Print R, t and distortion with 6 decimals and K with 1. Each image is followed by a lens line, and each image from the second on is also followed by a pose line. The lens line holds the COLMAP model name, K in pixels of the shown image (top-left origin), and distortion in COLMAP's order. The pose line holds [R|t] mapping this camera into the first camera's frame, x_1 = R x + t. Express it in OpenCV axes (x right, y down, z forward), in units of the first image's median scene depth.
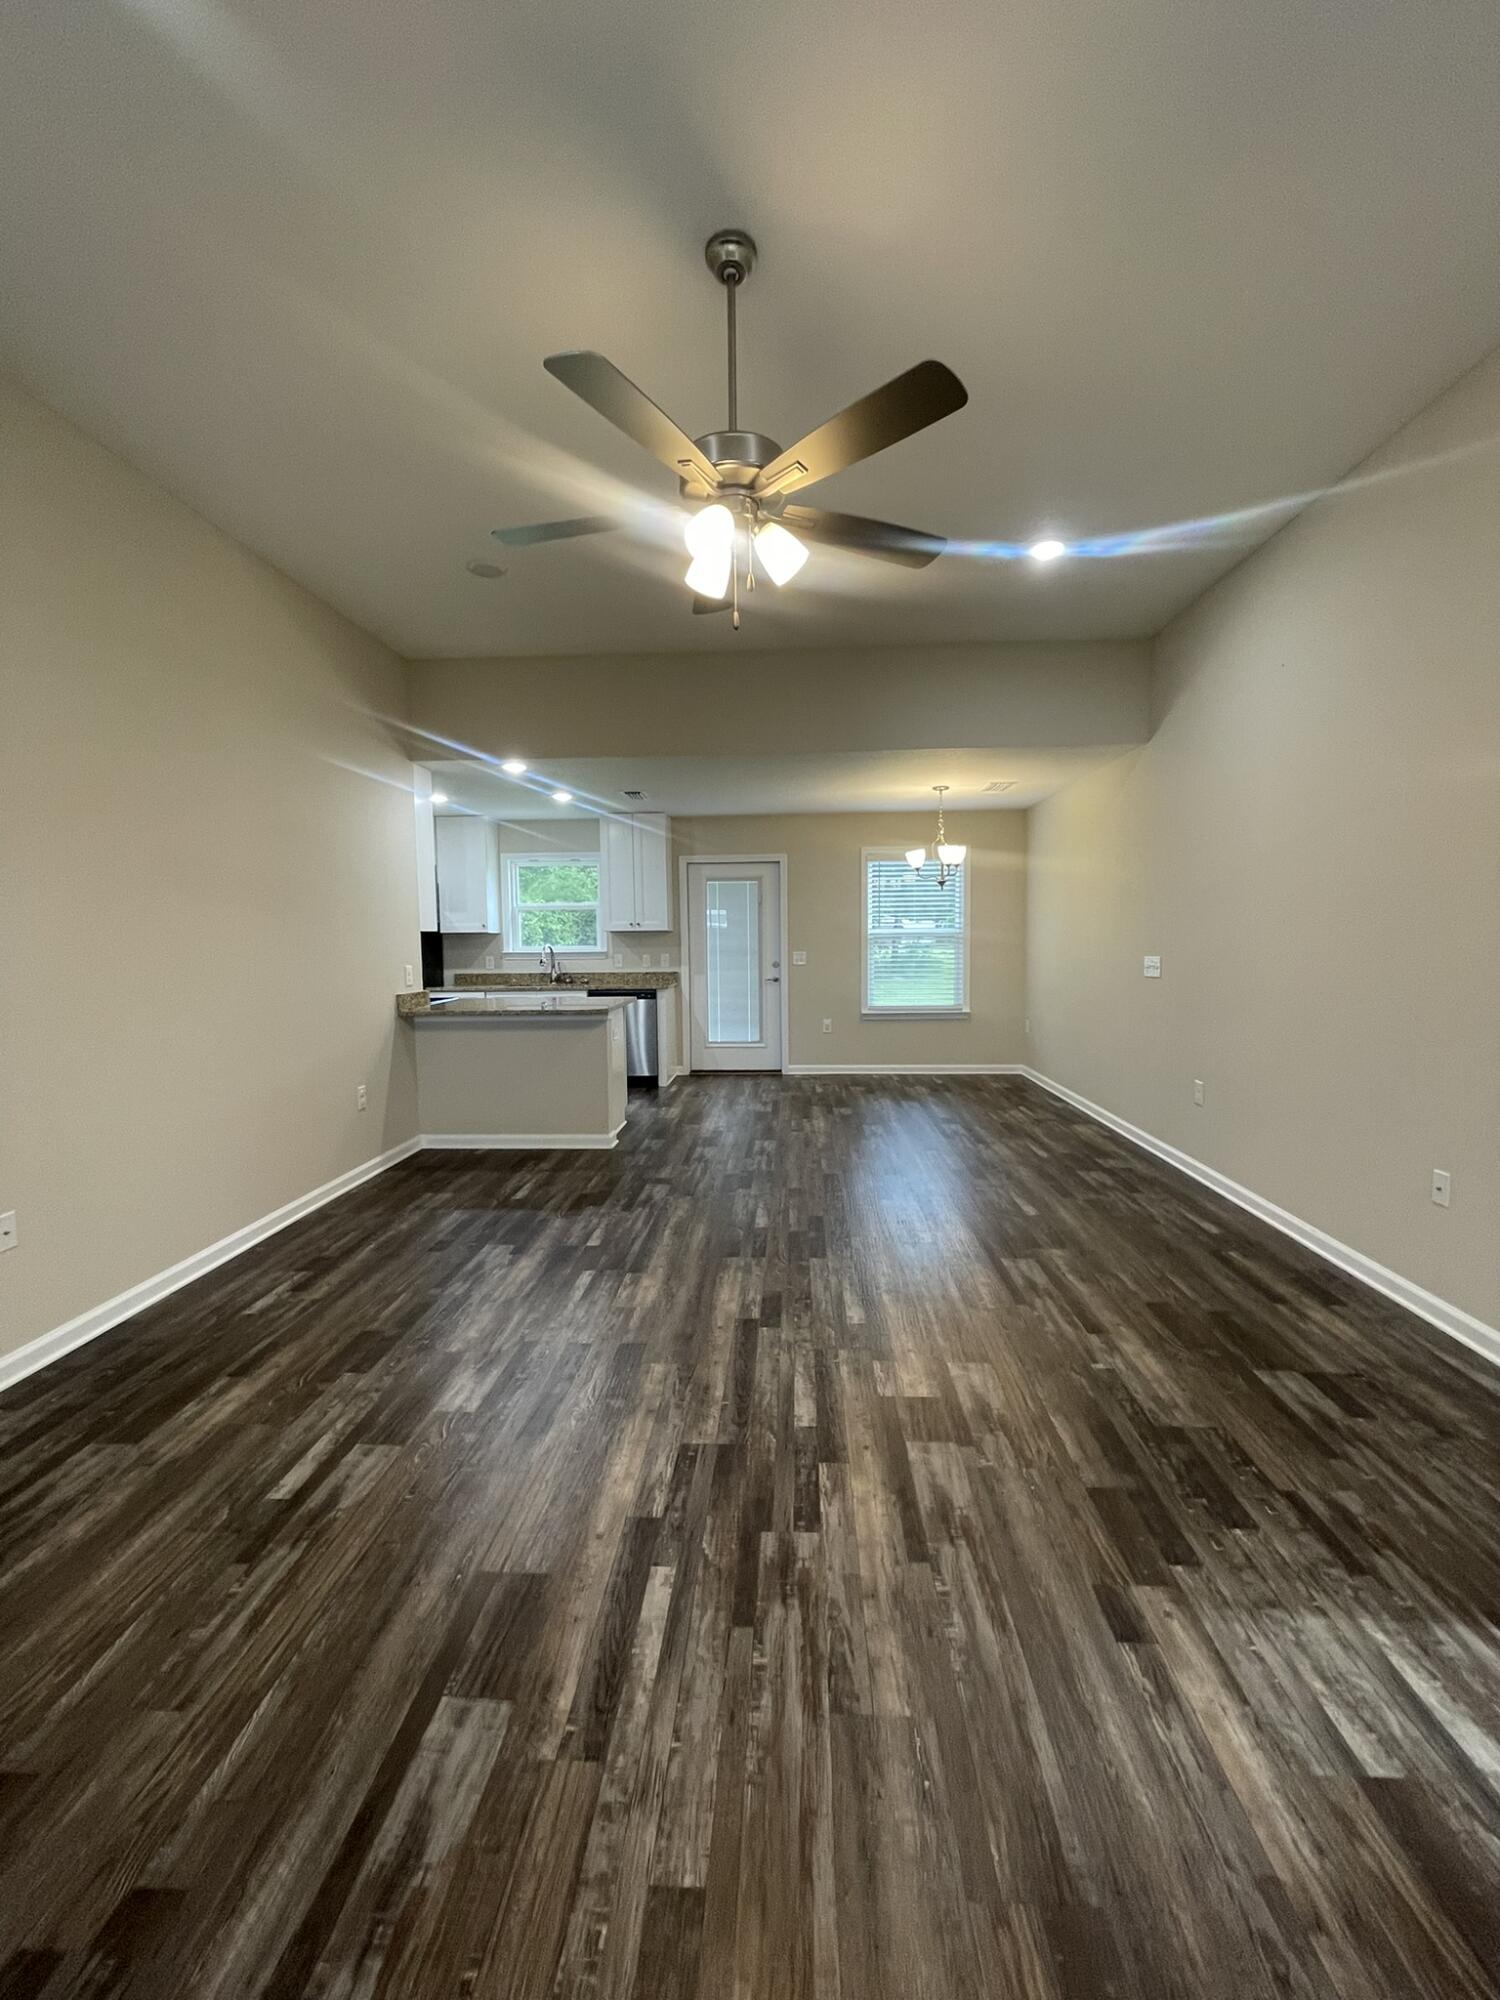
lens RADIAL K [[804.9, 0, 760.0], [0, 804.9, 994.0], [0, 0, 1]] dist [-0.001480, 0.000282]
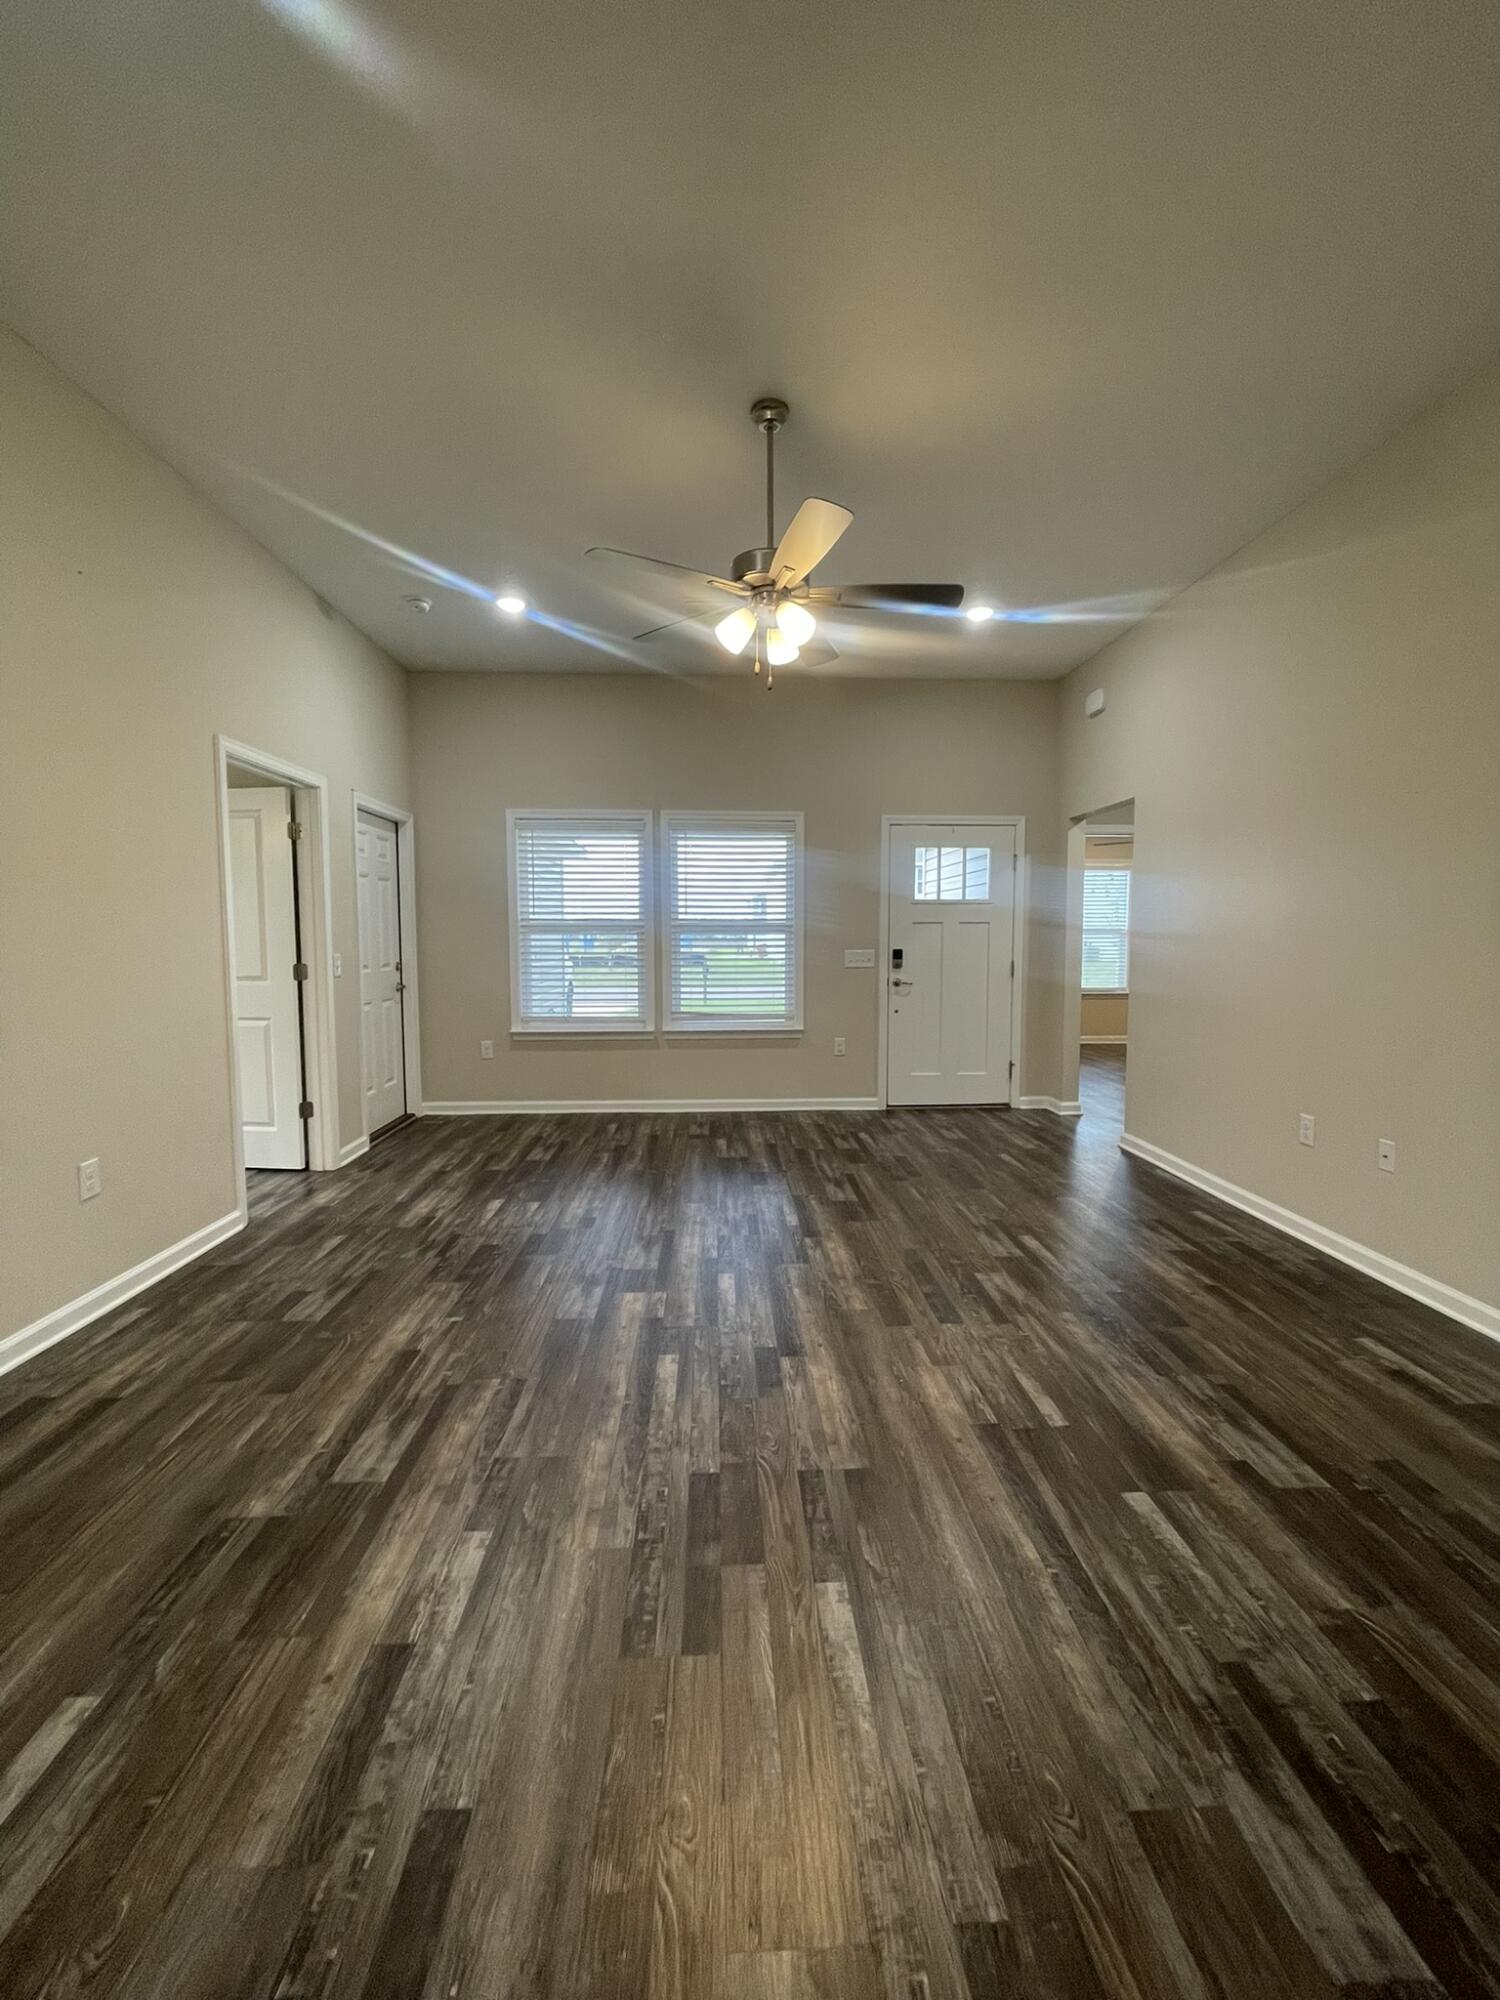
lens RADIAL K [[804.9, 0, 762.4], [0, 804.9, 984.0], [0, 0, 1]] dist [-0.001480, 0.000282]
pose [[-0.994420, 0.021302, -0.103325, 0.103433], [0.007694, 0.991437, 0.130356, -0.113763], [0.105217, 0.128833, -0.986069, 1.892461]]
